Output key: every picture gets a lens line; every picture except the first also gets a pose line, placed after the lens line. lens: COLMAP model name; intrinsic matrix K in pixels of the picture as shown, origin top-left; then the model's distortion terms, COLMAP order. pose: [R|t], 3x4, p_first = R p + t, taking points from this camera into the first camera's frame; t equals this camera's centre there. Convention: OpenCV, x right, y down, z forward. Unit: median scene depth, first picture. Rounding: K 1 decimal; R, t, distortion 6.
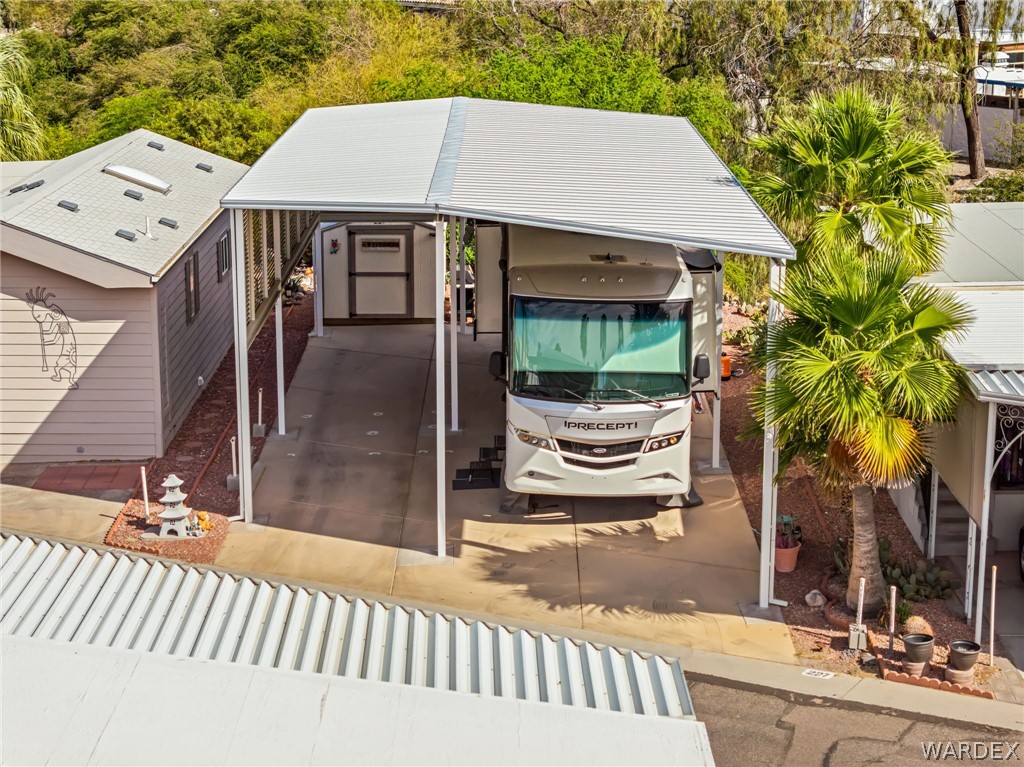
lens RADIAL K [[2061.5, 0, 512.0], [0, 2061.5, 383.5], [0, 0, 1]] dist [-0.141899, 0.734865]
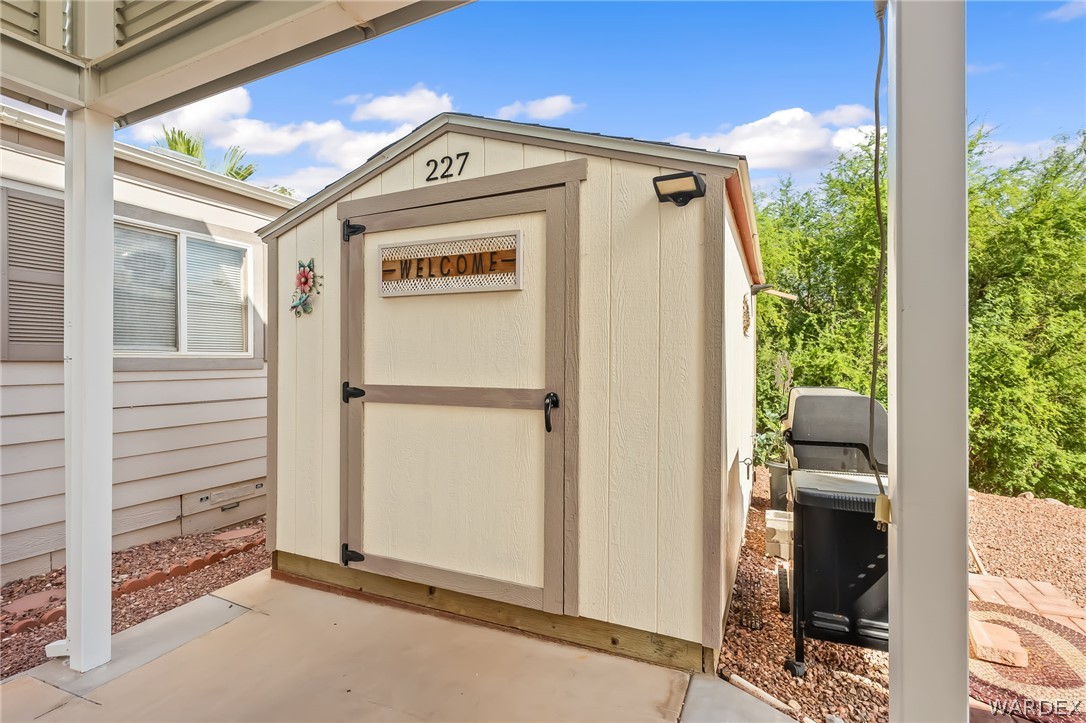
lens RADIAL K [[510.5, 0, 543.3], [0, 510.5, 366.4], [0, 0, 1]] dist [0.002292, 0.000300]
pose [[0.906464, 0.003532, -0.422269, -0.042401], [-0.098225, 0.974301, -0.202705, -0.066070], [0.410701, 0.225222, 0.883516, 1.378221]]
